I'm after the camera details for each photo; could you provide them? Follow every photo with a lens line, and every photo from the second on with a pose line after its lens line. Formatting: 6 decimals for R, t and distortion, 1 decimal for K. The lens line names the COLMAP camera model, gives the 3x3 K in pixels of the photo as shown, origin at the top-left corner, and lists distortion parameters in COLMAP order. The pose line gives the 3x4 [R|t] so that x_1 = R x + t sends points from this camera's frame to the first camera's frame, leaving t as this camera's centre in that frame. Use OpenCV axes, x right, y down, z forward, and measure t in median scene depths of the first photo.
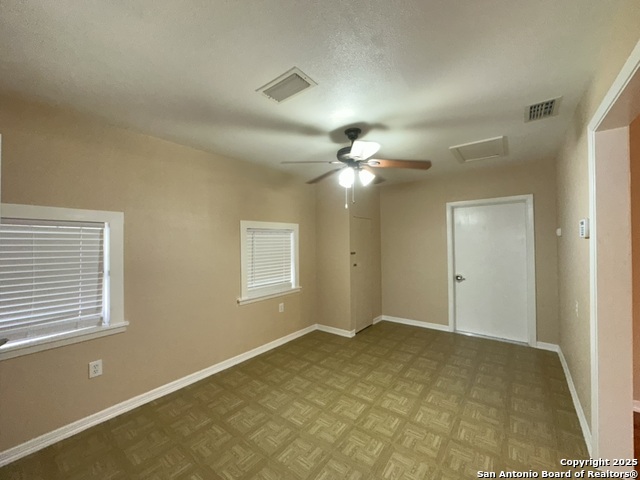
lens RADIAL K [[255.5, 0, 320.0], [0, 255.5, 240.0], [0, 0, 1]] dist [-0.002541, -0.000395]
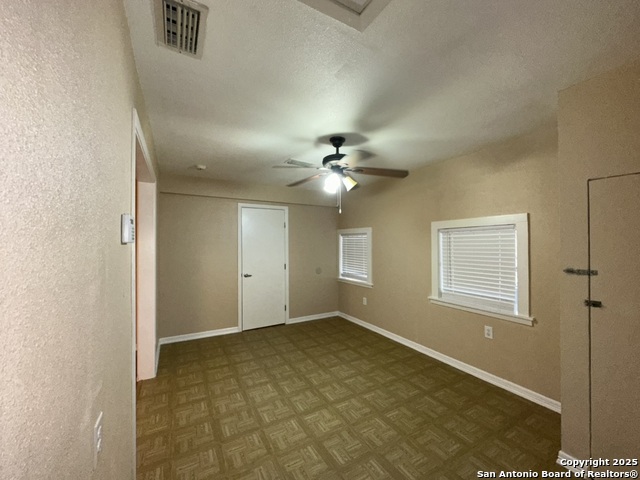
lens RADIAL K [[255.5, 0, 320.0], [0, 255.5, 240.0], [0, 0, 1]] dist [-0.002541, -0.000395]
pose [[-0.380116, 0.001382, -0.924938, 1.024427], [0.016136, 0.999857, -0.005137, -0.006138], [0.924798, -0.016878, -0.380083, 1.200435]]
